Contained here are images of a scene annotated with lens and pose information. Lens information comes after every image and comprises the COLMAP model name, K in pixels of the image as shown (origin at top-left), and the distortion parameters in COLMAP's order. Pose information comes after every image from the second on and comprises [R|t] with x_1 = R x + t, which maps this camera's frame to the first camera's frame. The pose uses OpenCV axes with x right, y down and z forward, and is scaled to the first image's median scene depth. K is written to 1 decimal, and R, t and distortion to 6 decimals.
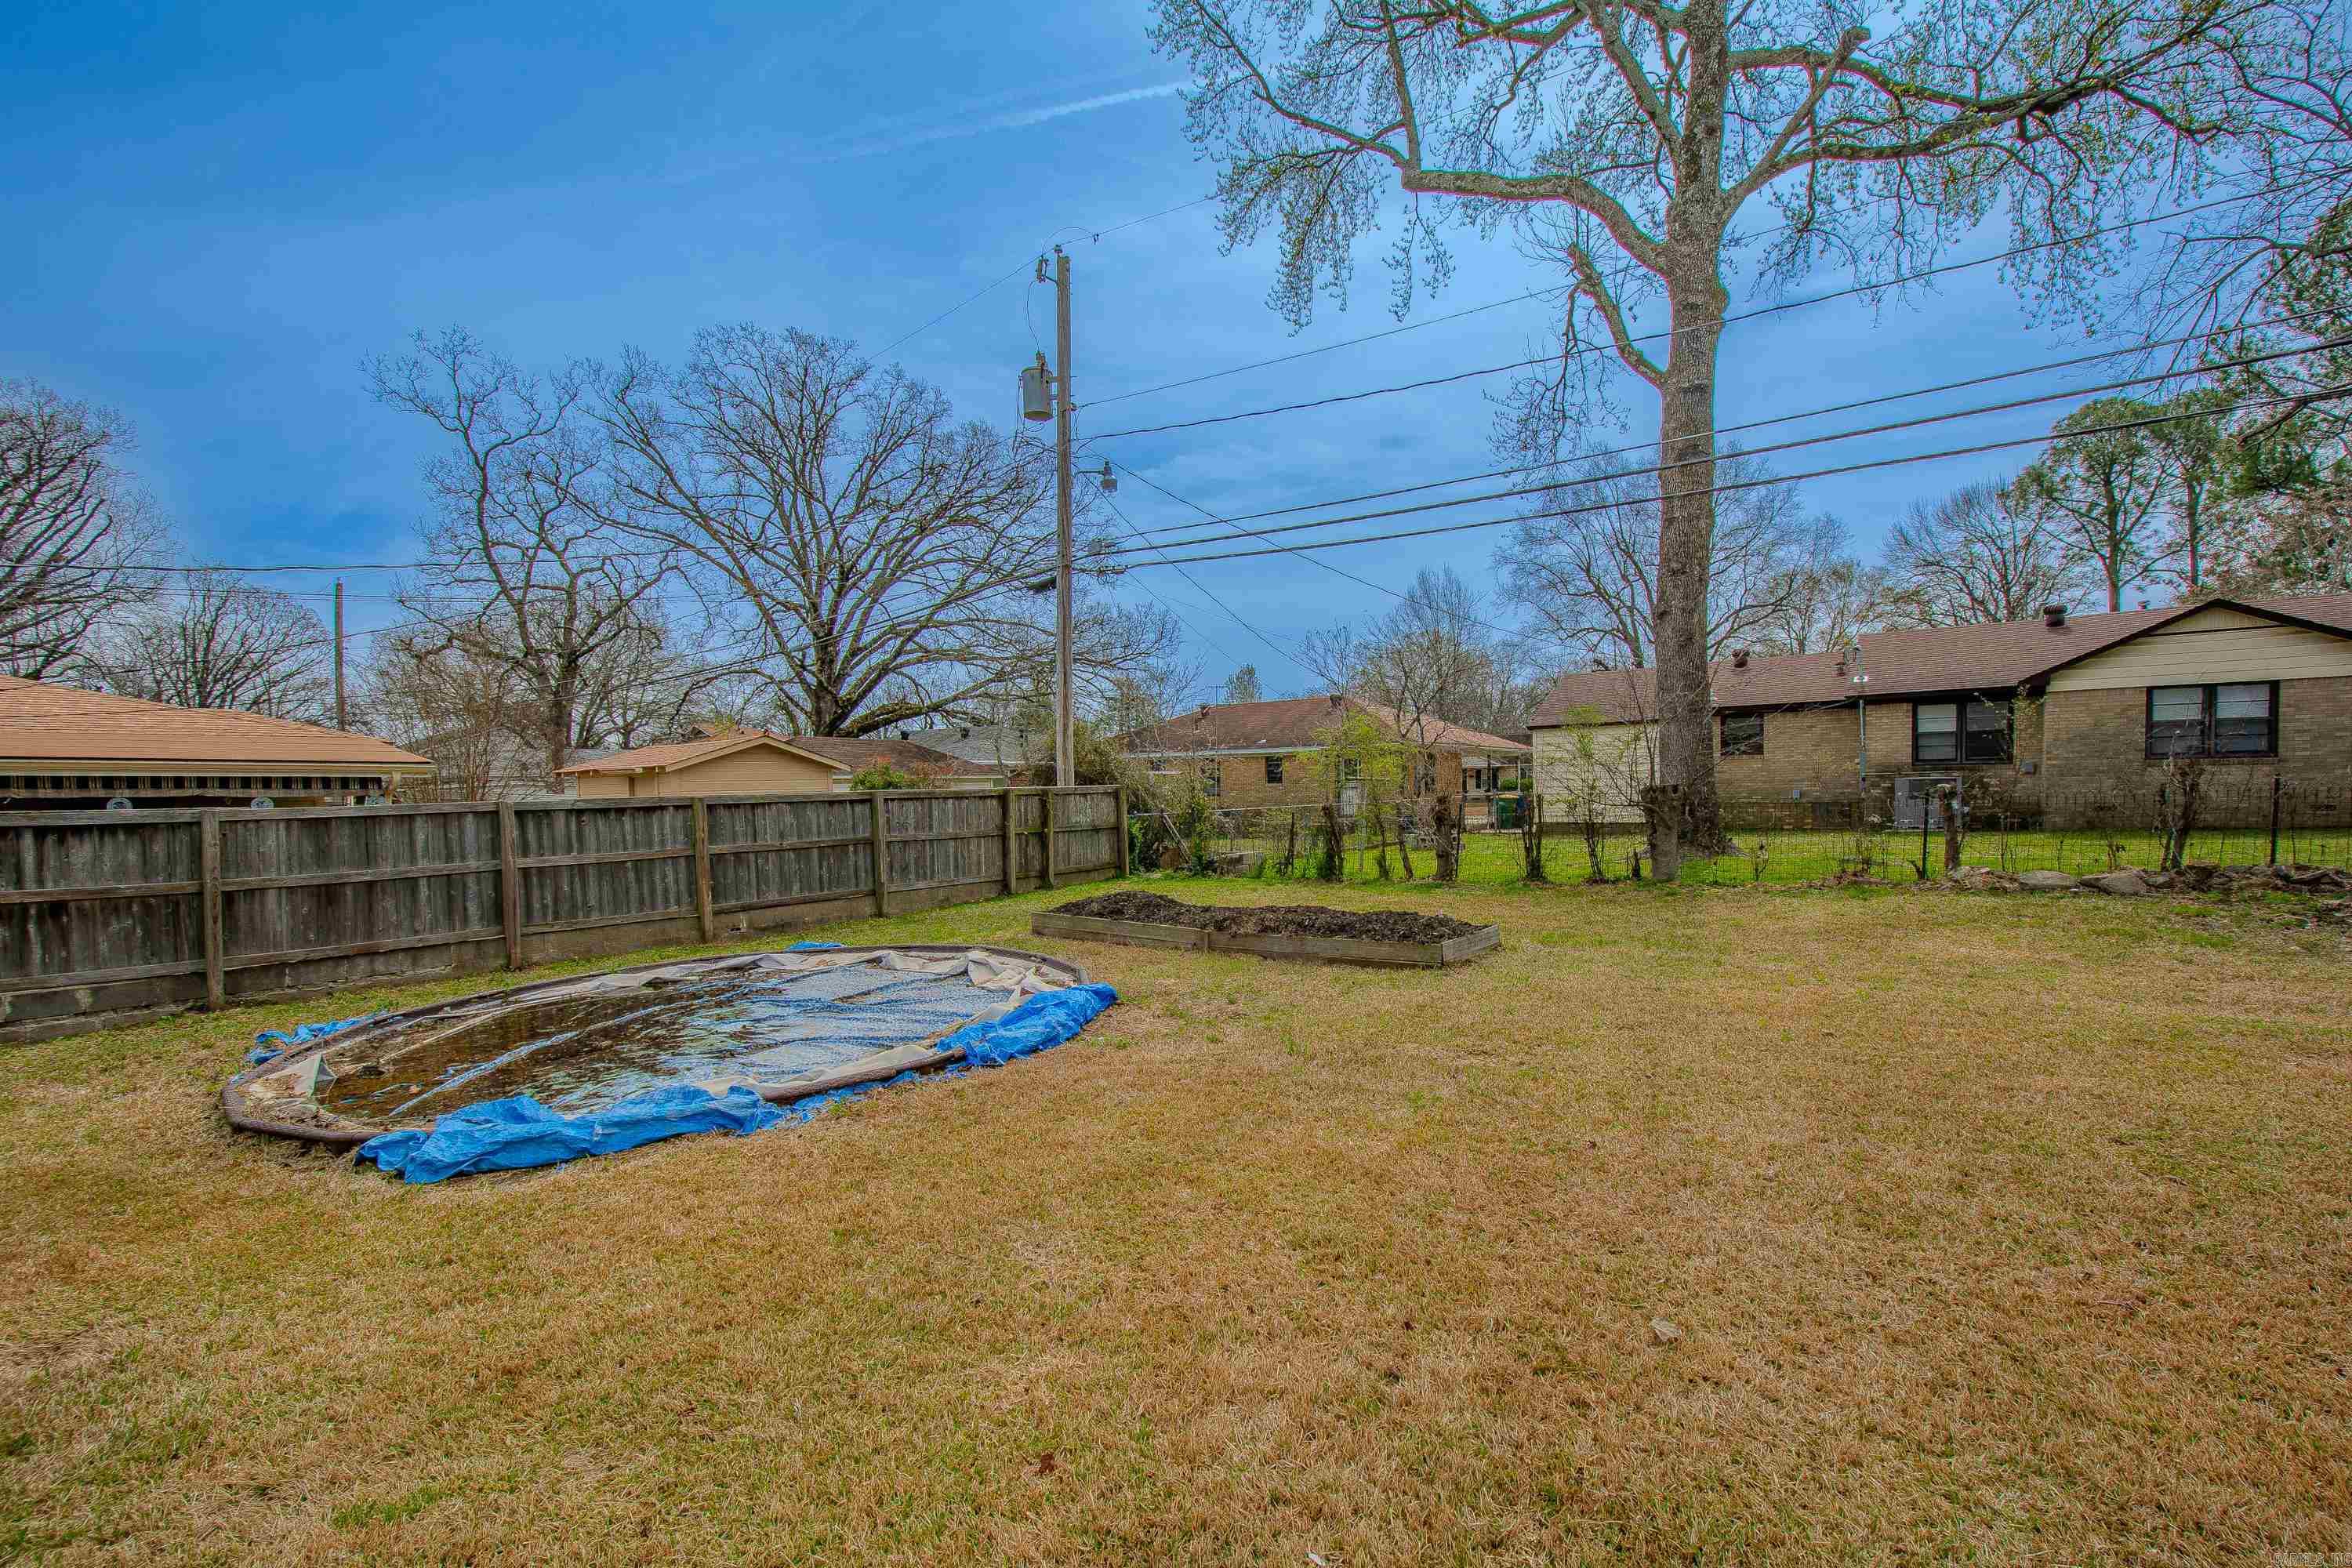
lens RADIAL K [[1036.9, 0, 1176.5], [0, 1036.9, 829.5], [0, 0, 1]] dist [0.011903, -0.000249]
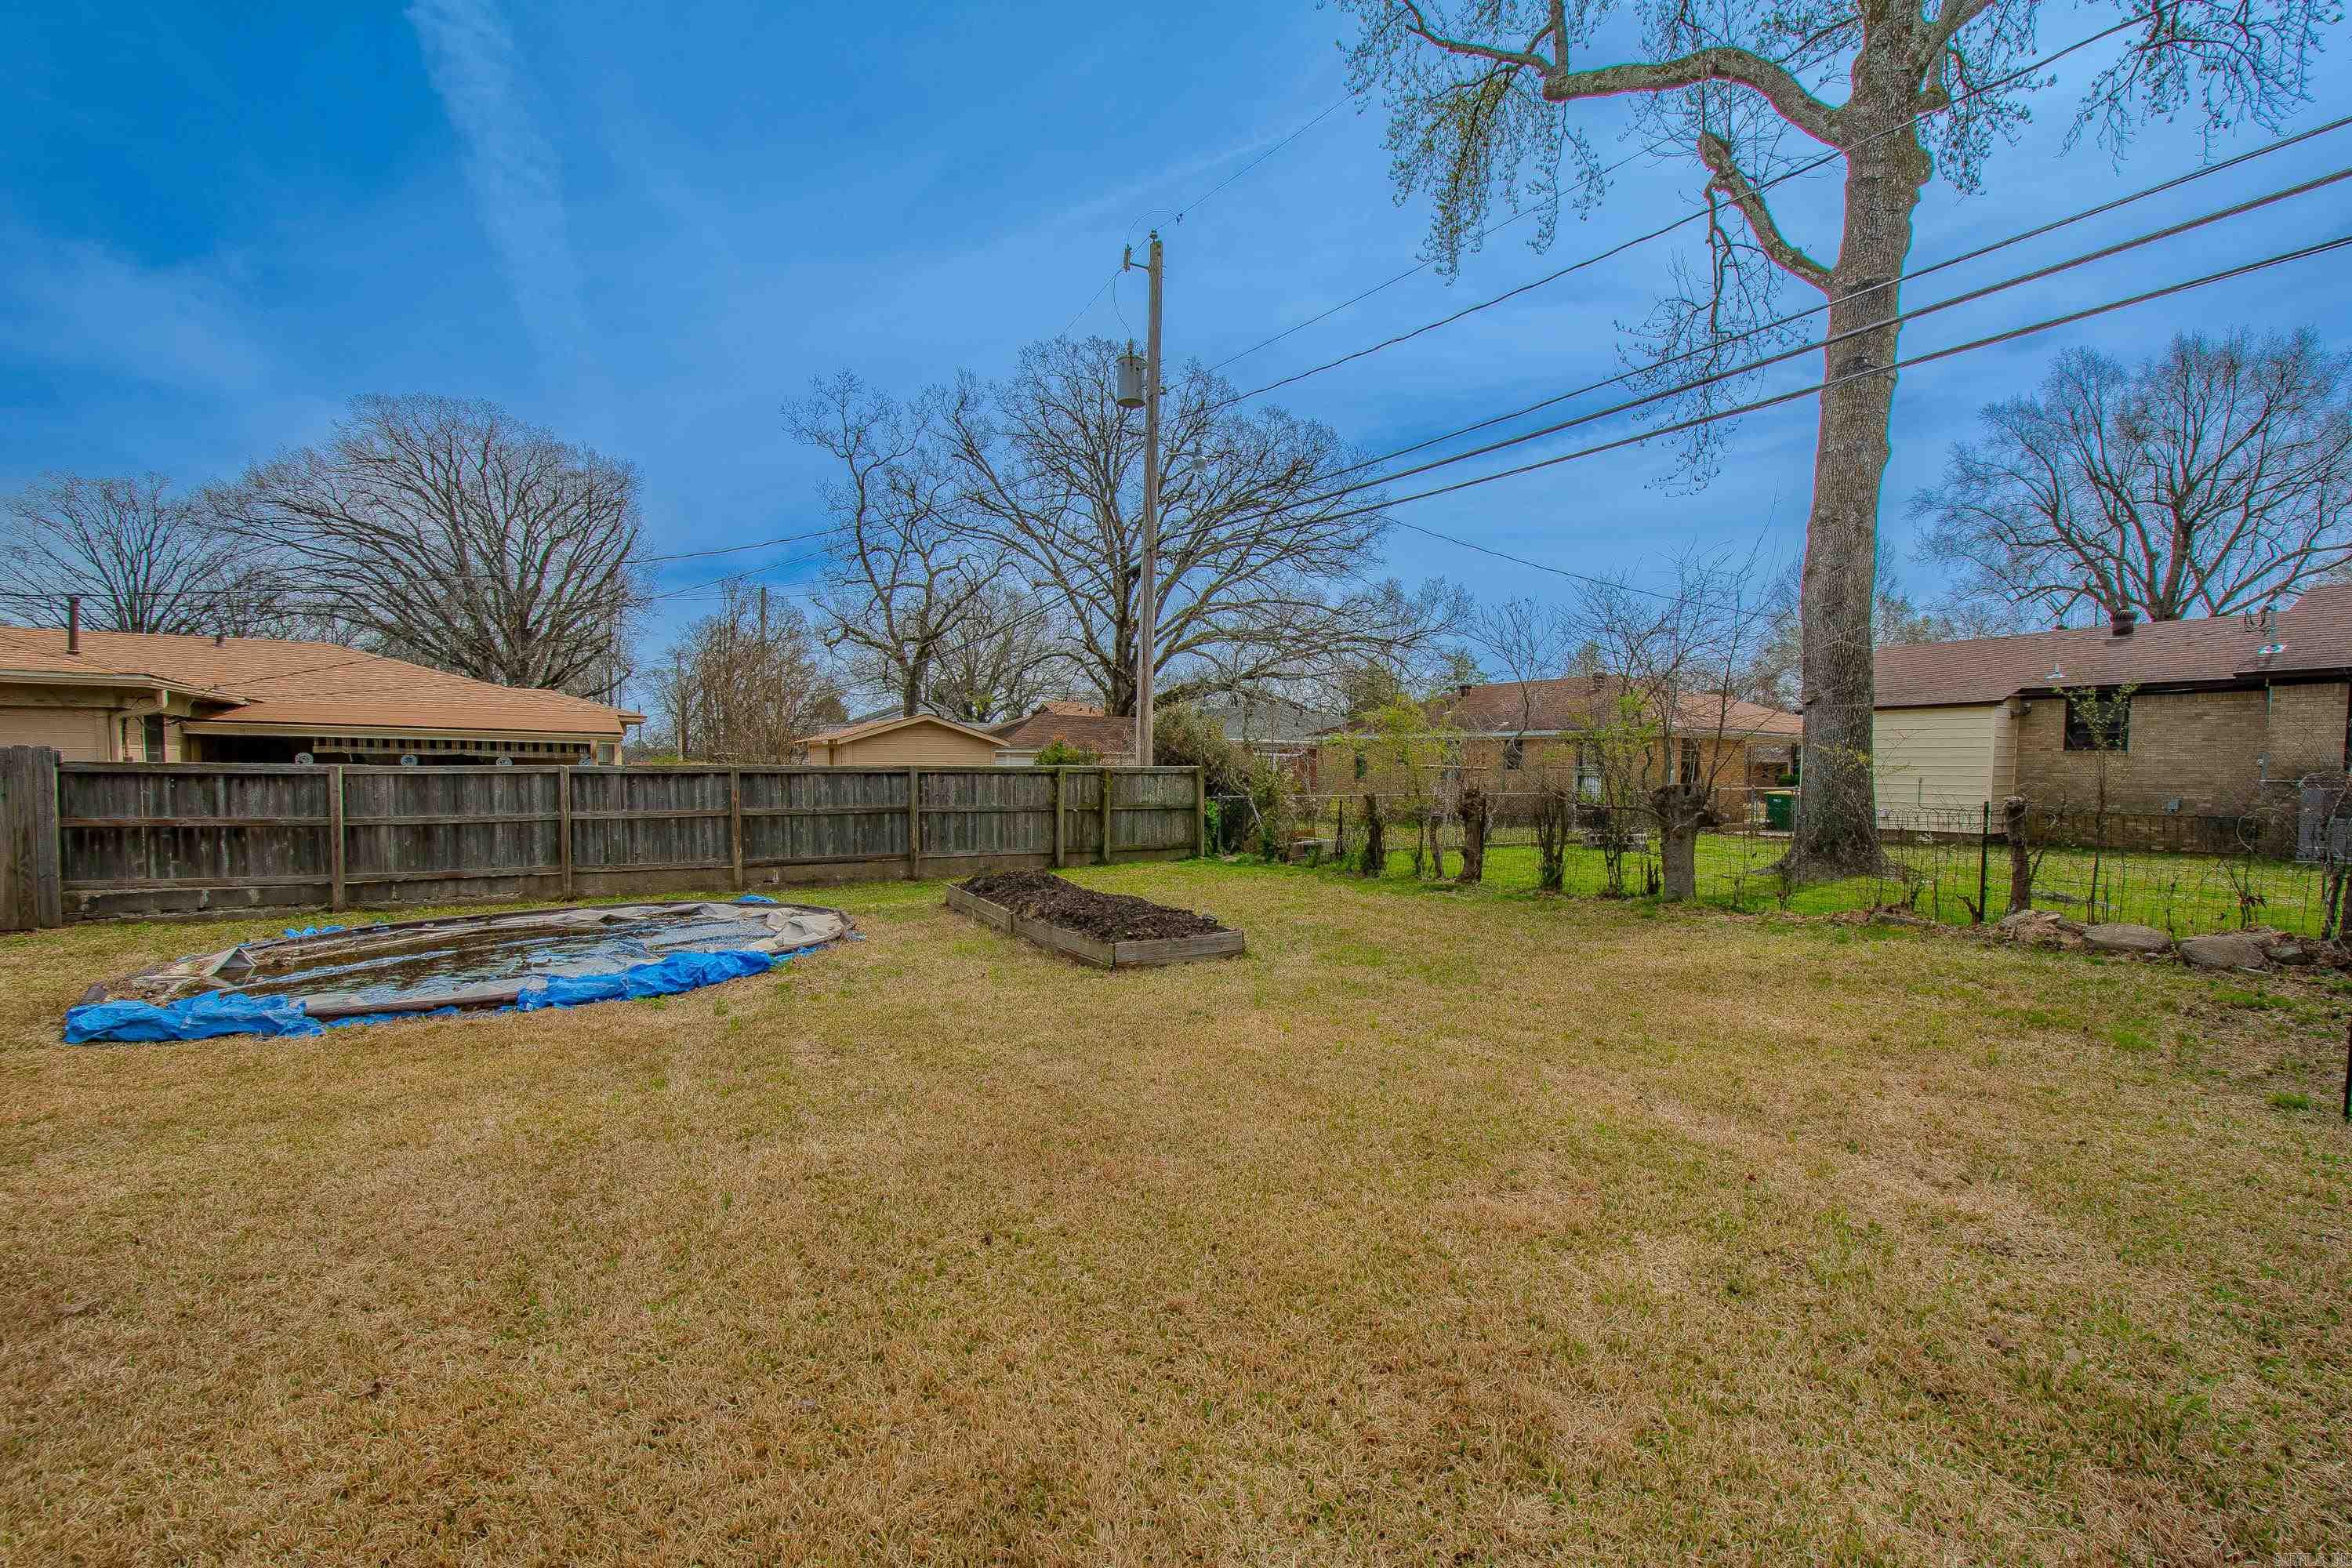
lens RADIAL K [[1032.9, 0, 1214.6], [0, 1032.9, 822.6], [0, 0, 1]] dist [0.011299, -0.001217]
pose [[0.930667, 0.048213, -0.362678, 0.433388], [-0.042653, 0.998818, 0.023326, -0.016855], [0.363373, -0.006239, 0.931623, 0.102304]]
